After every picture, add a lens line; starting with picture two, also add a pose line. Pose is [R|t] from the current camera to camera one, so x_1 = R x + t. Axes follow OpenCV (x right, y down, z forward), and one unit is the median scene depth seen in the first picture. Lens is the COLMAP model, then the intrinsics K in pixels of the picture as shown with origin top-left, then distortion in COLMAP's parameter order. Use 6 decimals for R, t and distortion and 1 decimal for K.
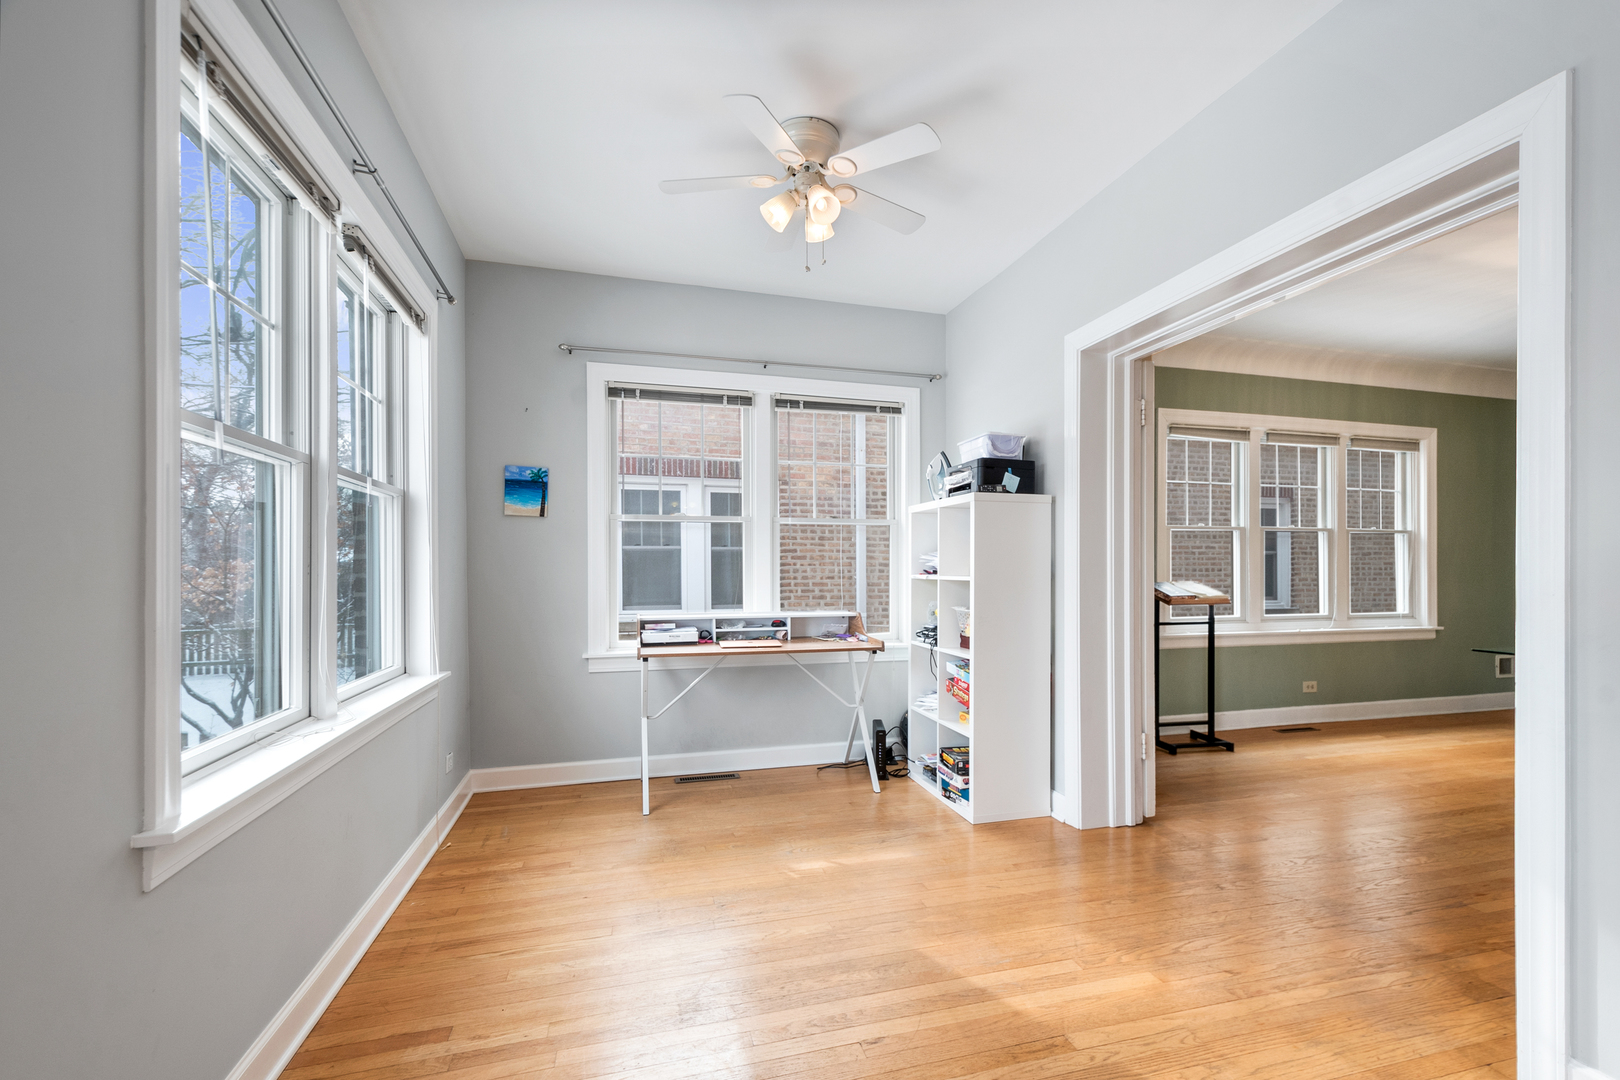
lens RADIAL K [[710.5, 0, 844.5], [0, 710.5, 567.6], [0, 0, 1]] dist [0.016129, -0.004751]
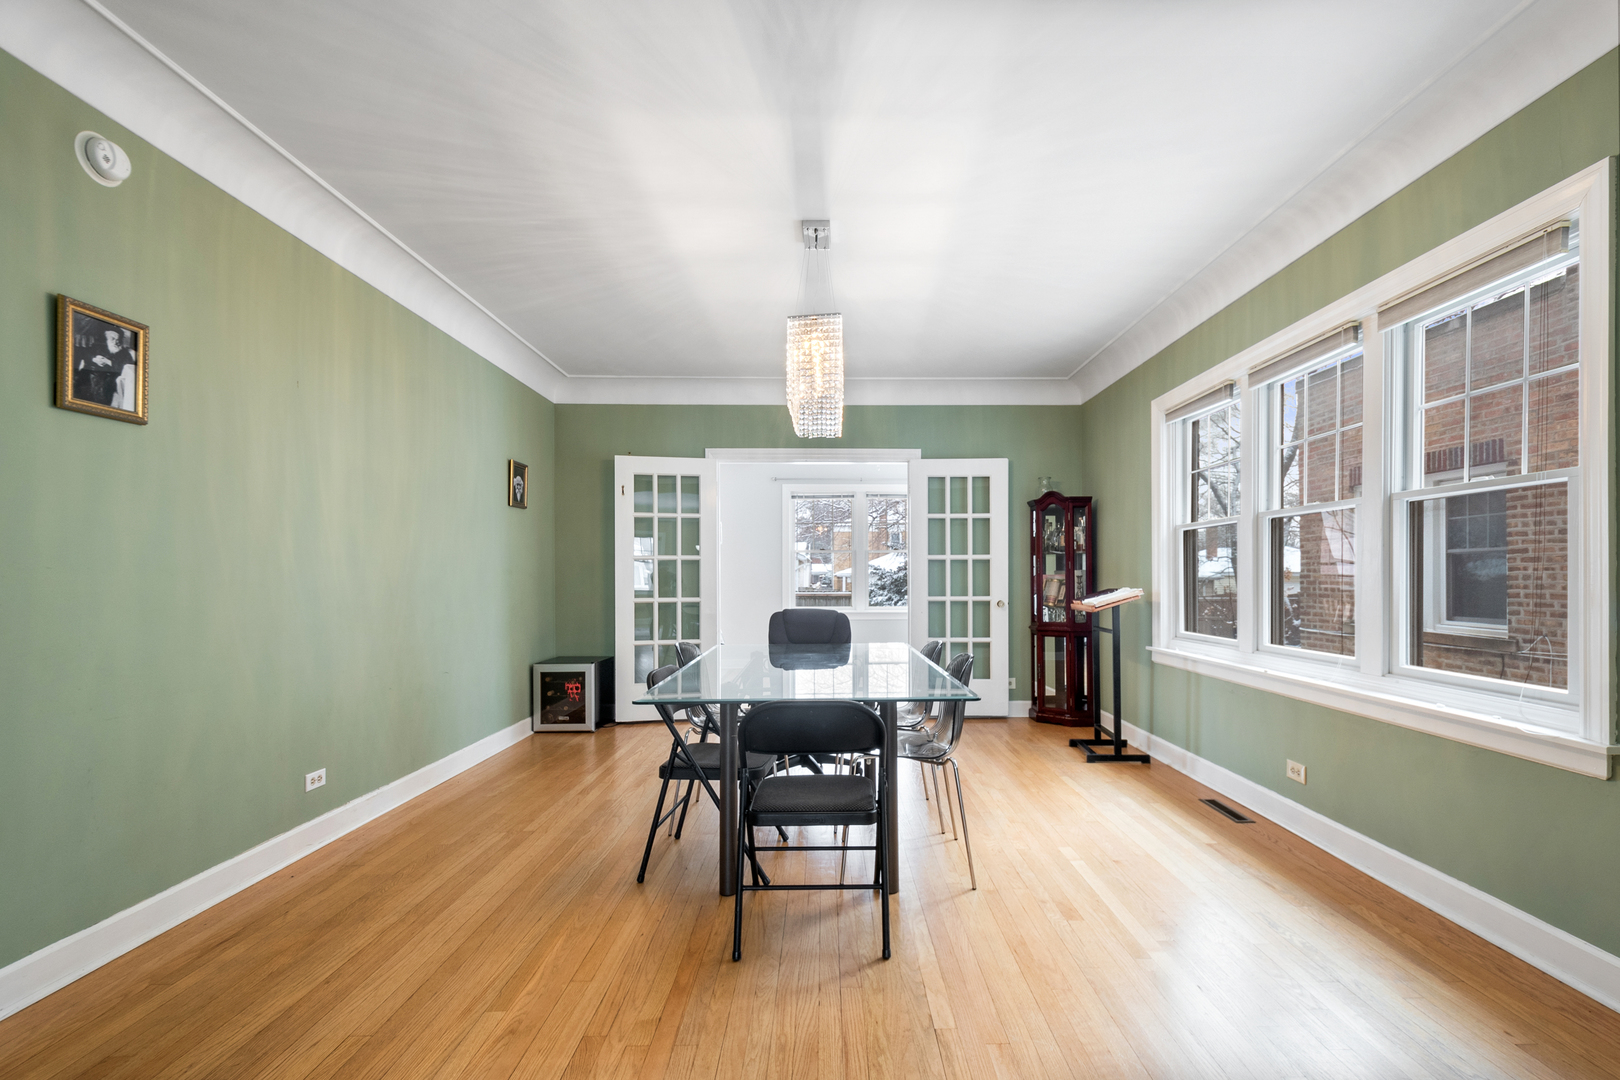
lens RADIAL K [[710.5, 0, 842.8], [0, 710.5, 575.1], [0, 0, 1]] dist [0.016129, -0.004751]
pose [[-0.260949, -0.001708, -0.965351, 1.265204], [0.002845, 0.999993, -0.002538, 0.003152], [0.965348, -0.003409, -0.260942, 0.753996]]
